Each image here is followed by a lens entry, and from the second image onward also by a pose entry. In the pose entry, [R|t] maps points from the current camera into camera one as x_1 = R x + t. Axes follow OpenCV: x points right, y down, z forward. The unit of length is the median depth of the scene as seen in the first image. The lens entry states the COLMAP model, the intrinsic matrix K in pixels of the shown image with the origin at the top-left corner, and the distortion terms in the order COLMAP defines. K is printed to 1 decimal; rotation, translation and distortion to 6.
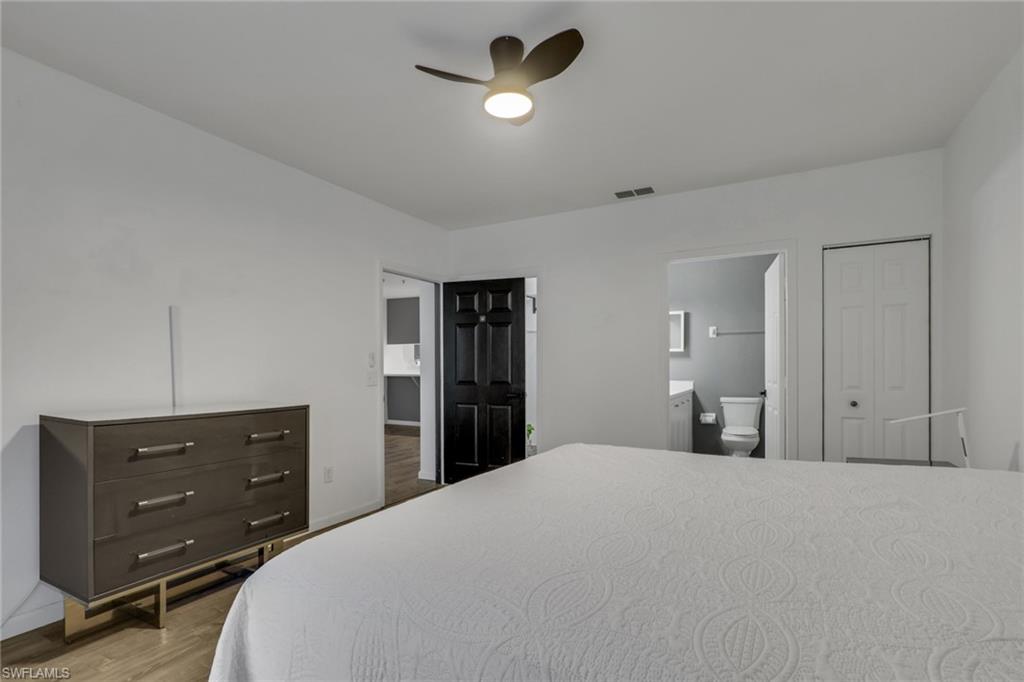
lens RADIAL K [[490.3, 0, 510.1], [0, 490.3, 351.8], [0, 0, 1]] dist [0.019136, 0.001011]
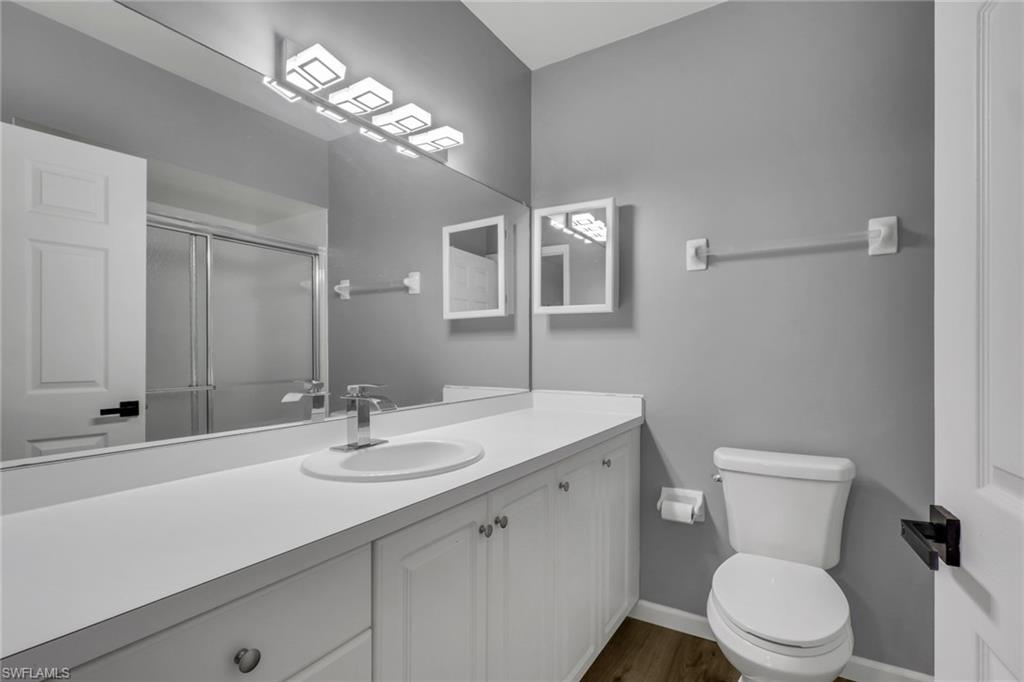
lens RADIAL K [[490.3, 0, 515.0], [0, 490.3, 343.4], [0, 0, 1]] dist [0.019136, 0.001011]
pose [[0.999130, 0.000225, -0.041694, 0.300057], [0.000131, 0.999964, 0.008541, 0.019033], [0.041695, -0.008539, 0.999094, 0.649096]]
